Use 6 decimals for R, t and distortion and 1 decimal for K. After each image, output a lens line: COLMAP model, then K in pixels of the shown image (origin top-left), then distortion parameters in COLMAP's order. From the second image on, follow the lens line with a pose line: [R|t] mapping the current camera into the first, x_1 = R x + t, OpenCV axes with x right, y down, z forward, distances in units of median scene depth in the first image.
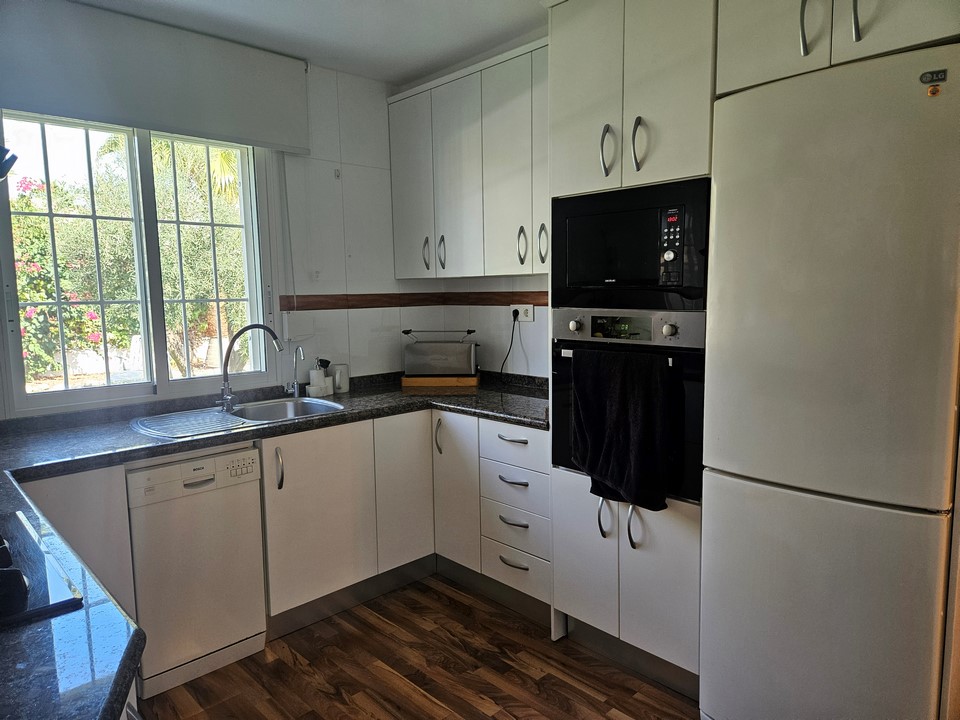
lens RADIAL K [[640.0, 0, 481.1], [0, 640.0, 361.5], [0, 0, 1]] dist [0.067324, -0.058397]
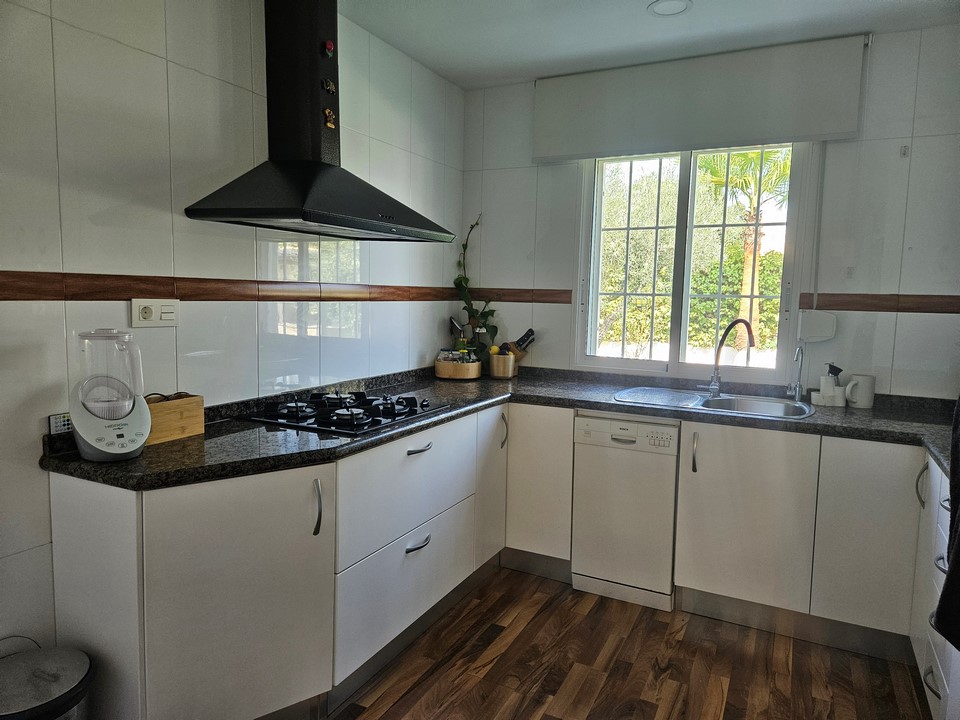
lens RADIAL K [[640.0, 0, 480.3], [0, 640.0, 356.8], [0, 0, 1]] dist [0.067324, -0.058397]
pose [[0.340407, 0.120325, -0.932548, 0.487598], [-0.134043, 0.987859, 0.078532, -0.023555], [0.930675, 0.098268, 0.352403, 0.254158]]
